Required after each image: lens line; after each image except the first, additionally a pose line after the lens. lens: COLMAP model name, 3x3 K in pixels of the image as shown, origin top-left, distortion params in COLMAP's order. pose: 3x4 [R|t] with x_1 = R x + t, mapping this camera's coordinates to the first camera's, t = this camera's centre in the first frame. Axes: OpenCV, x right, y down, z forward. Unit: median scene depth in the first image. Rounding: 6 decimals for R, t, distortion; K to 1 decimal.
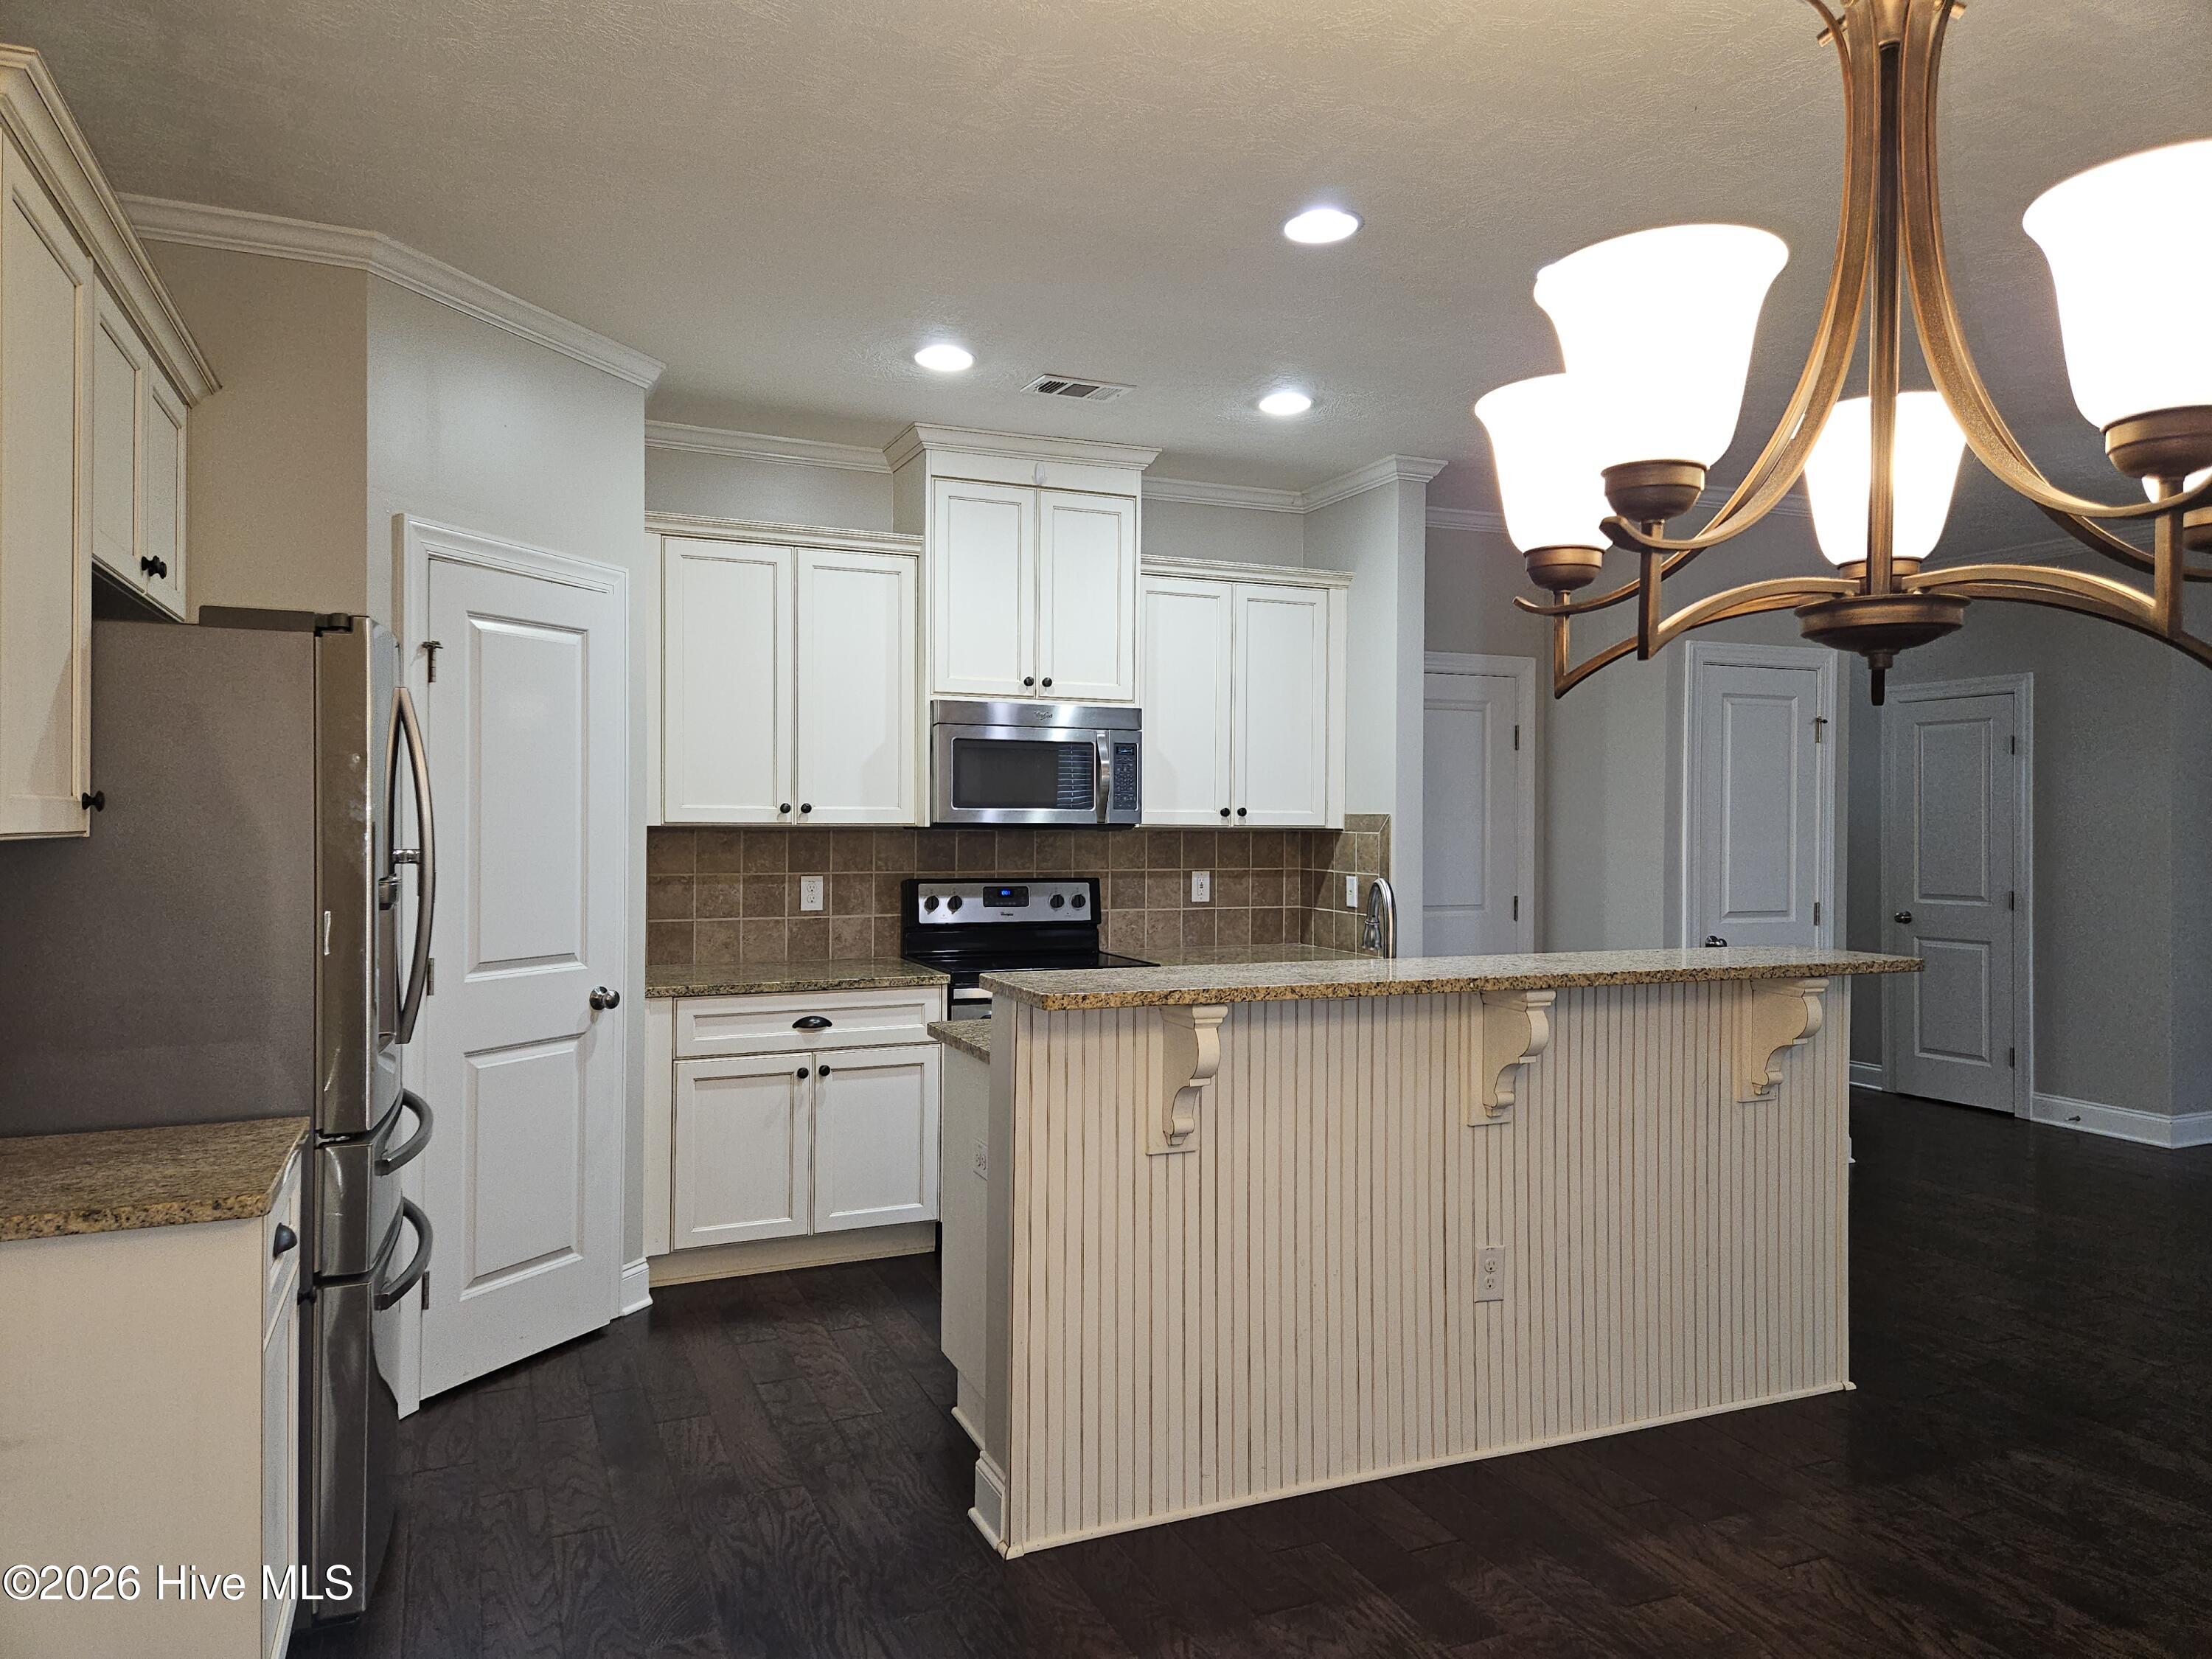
lens RADIAL K [[1488.4, 0, 1089.6], [0, 1488.4, 822.8], [0, 0, 1]] dist [0.075373, -0.056198]
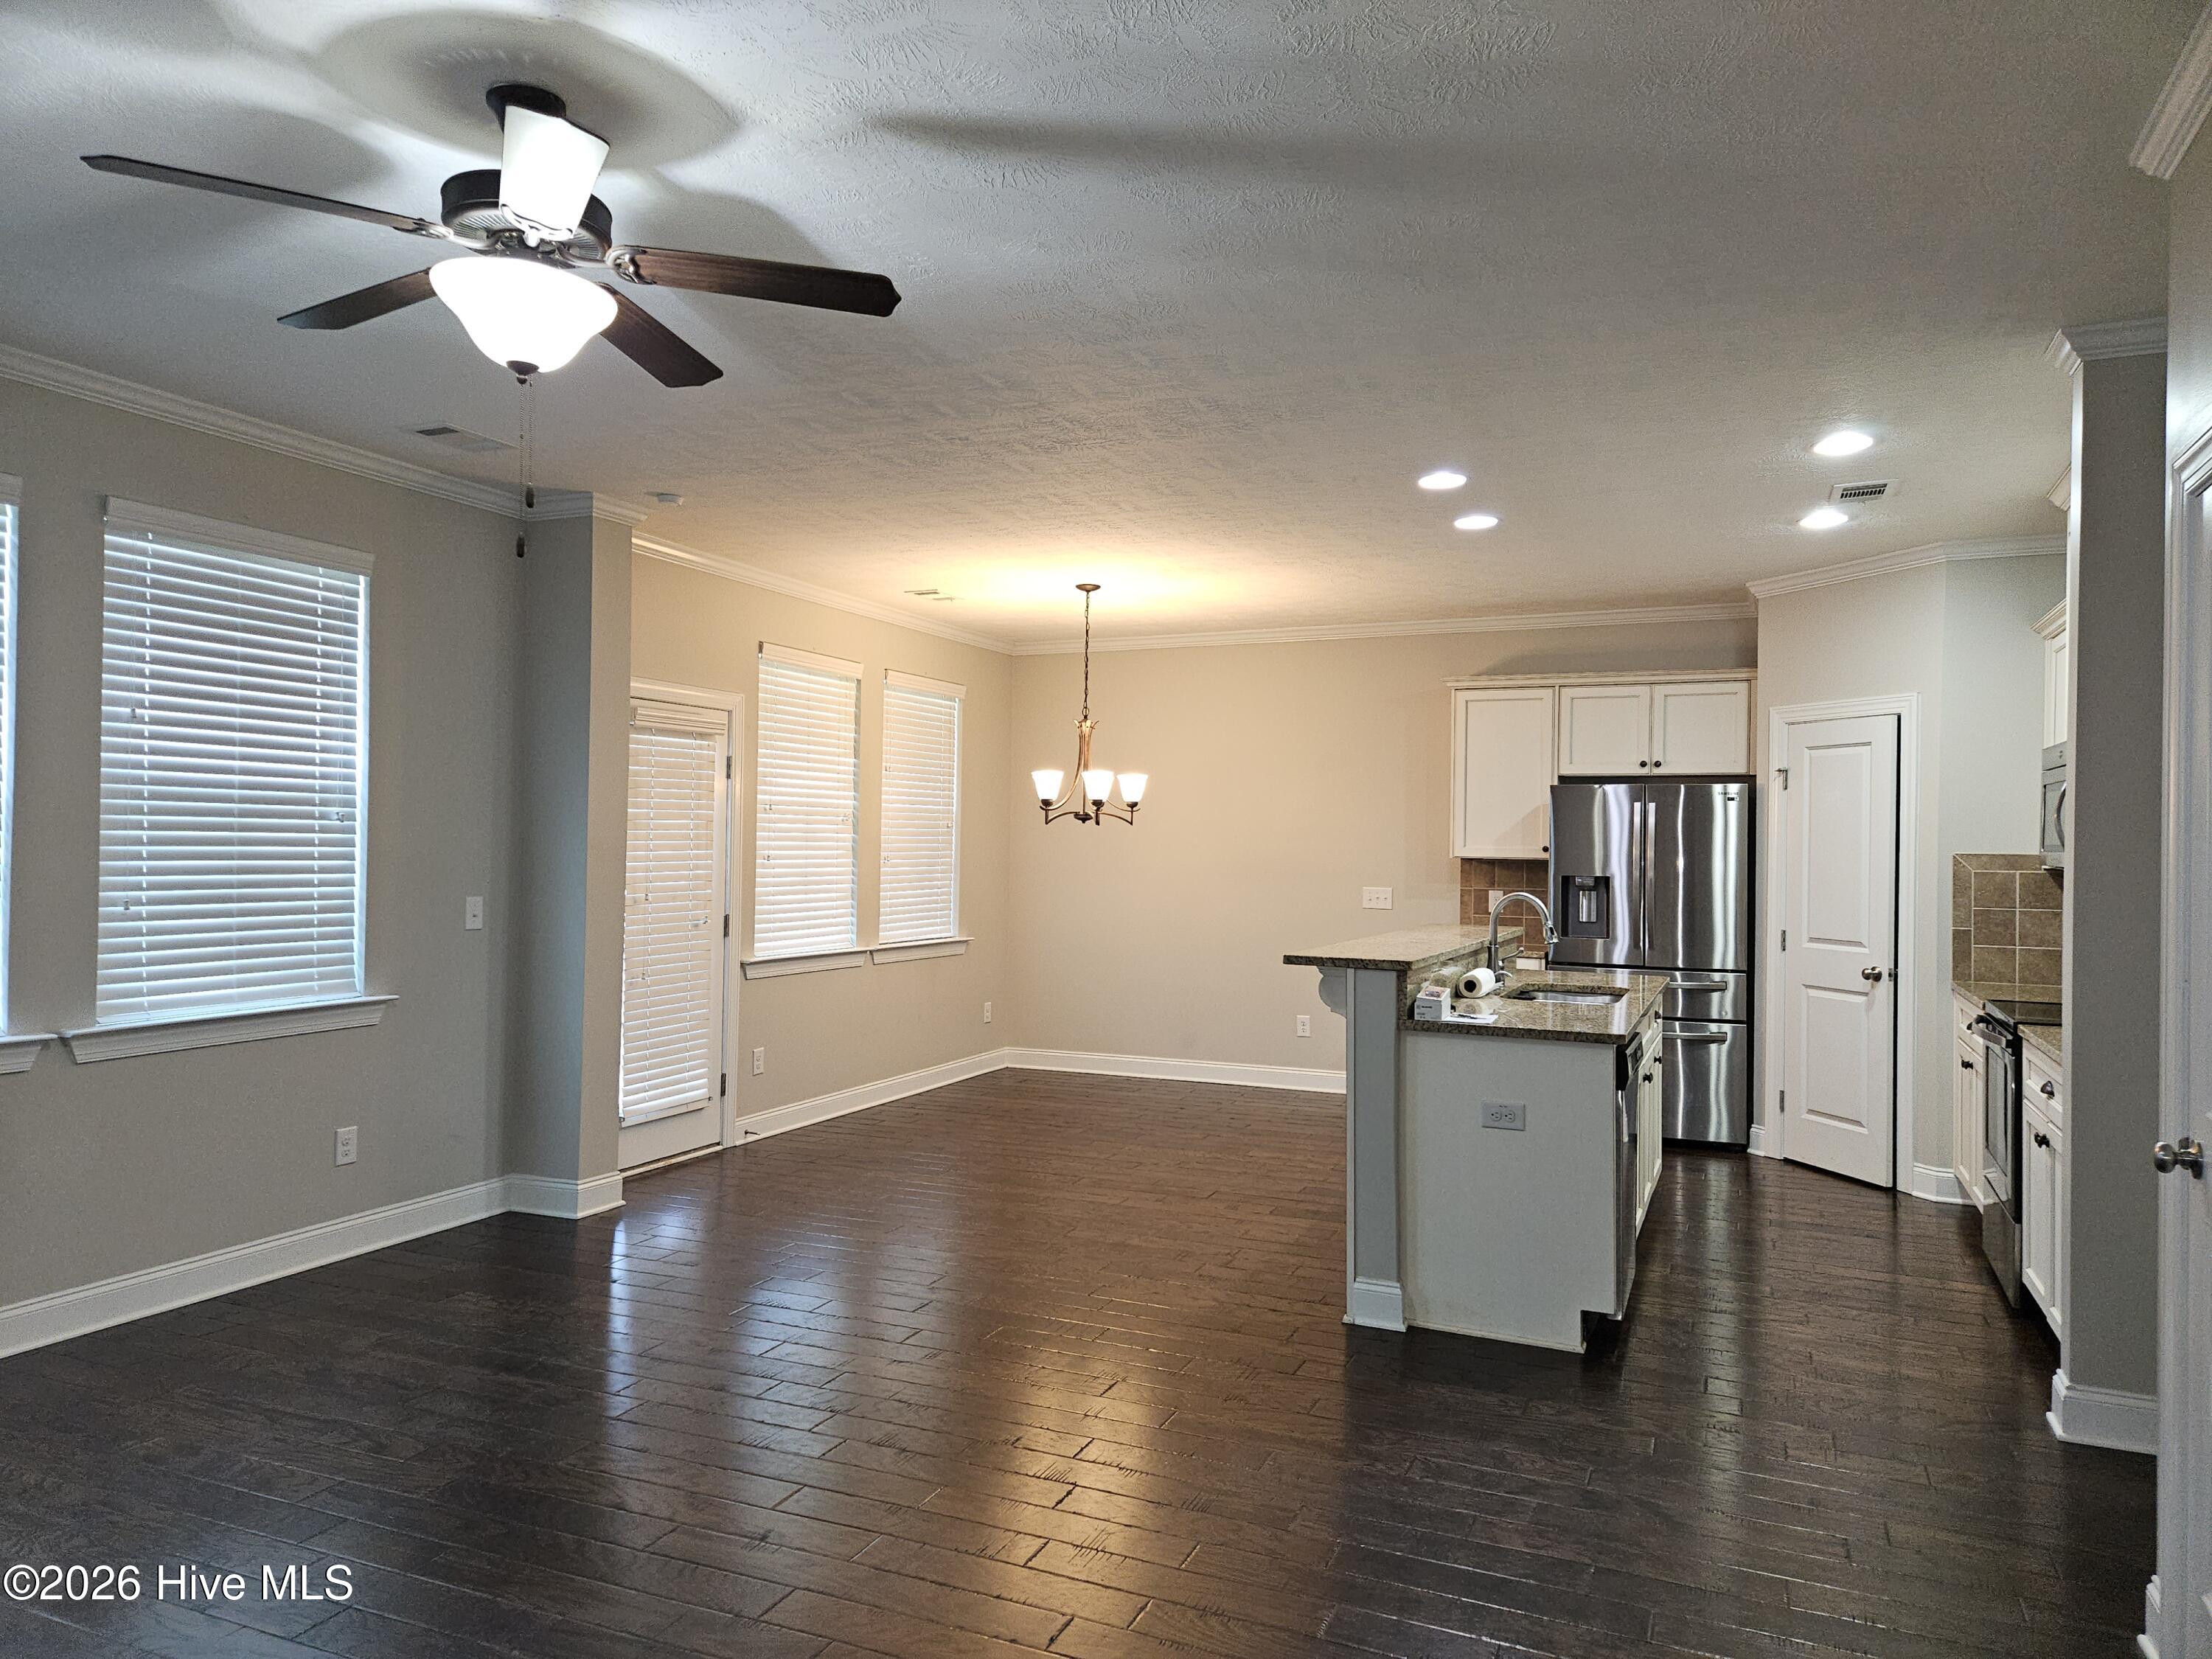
lens RADIAL K [[1488.4, 0, 1098.2], [0, 1488.4, 829.6], [0, 0, 1]] dist [0.075373, -0.056198]
pose [[-0.727943, -0.017323, -0.685419, 1.269037], [-0.018434, 0.999814, -0.005692, -0.009432], [0.685390, 0.008492, -0.728127, 1.492536]]
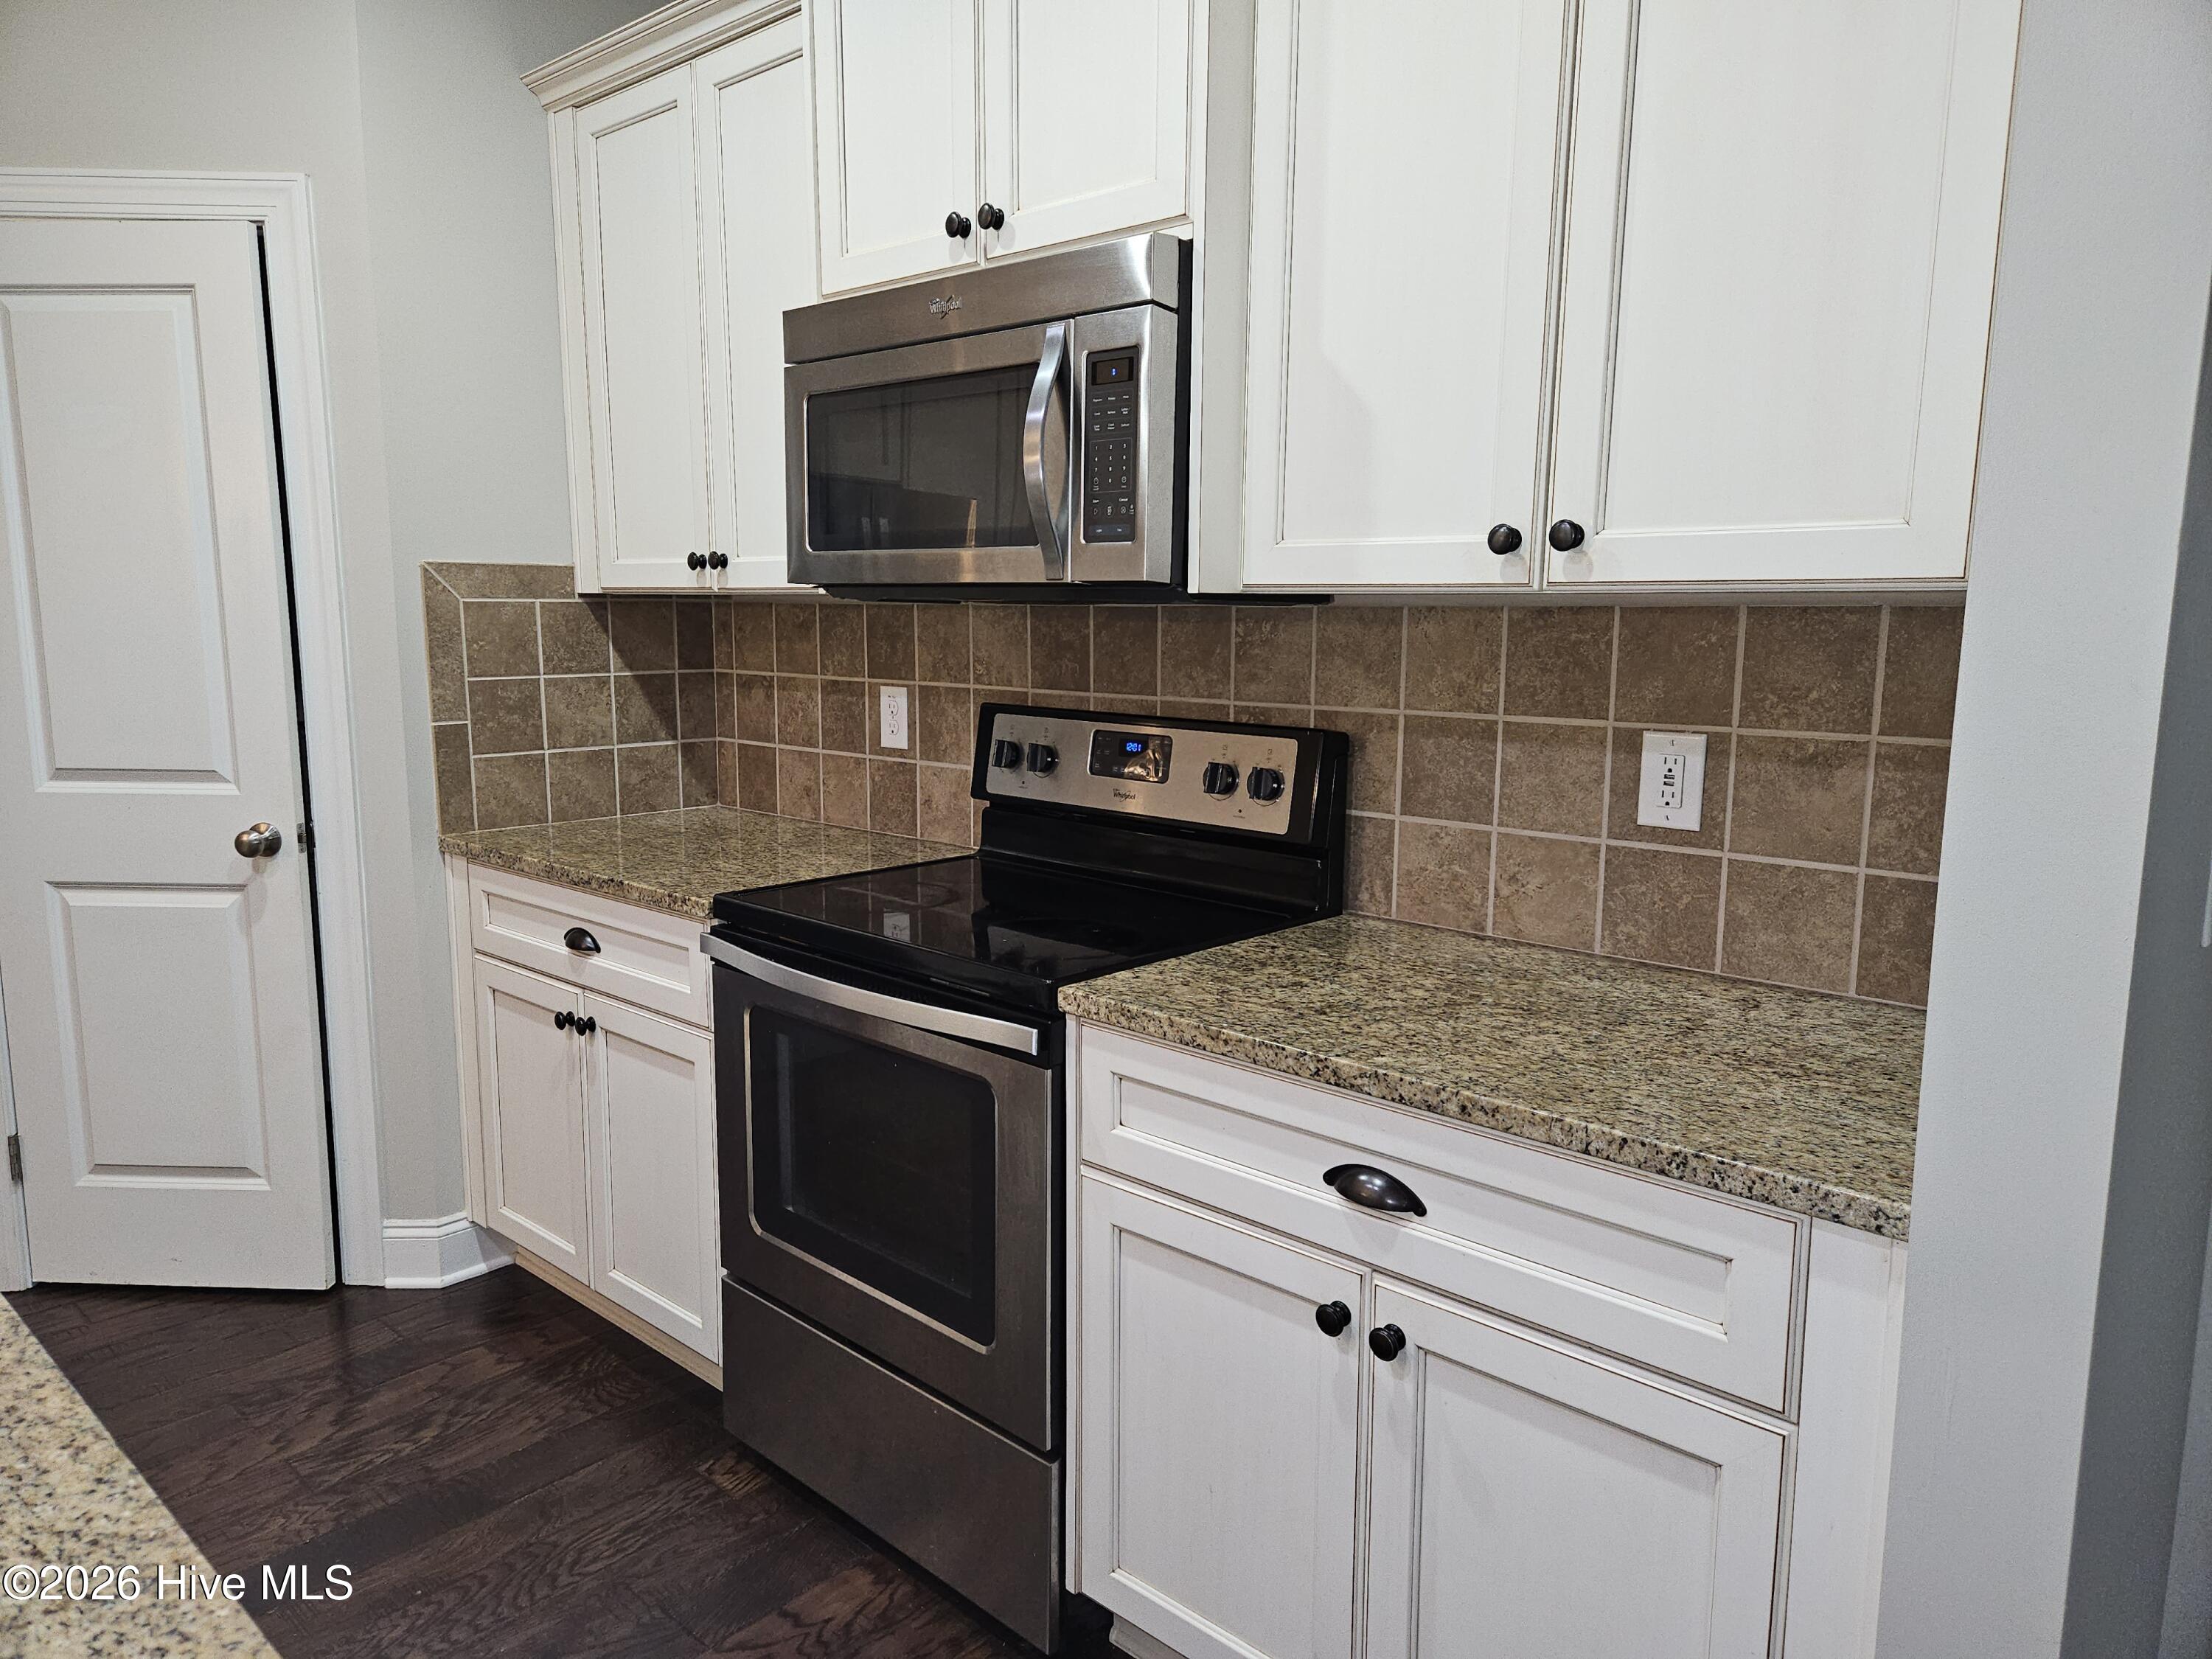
lens RADIAL K [[1488.4, 0, 1095.8], [0, 1488.4, 833.3], [0, 0, 1]] dist [0.075373, -0.056198]
pose [[0.395059, 0.135318, -0.908635, 0.429279], [-0.004891, 0.989388, 0.145217, 0.009989], [0.918643, -0.052925, 0.391529, 1.009923]]
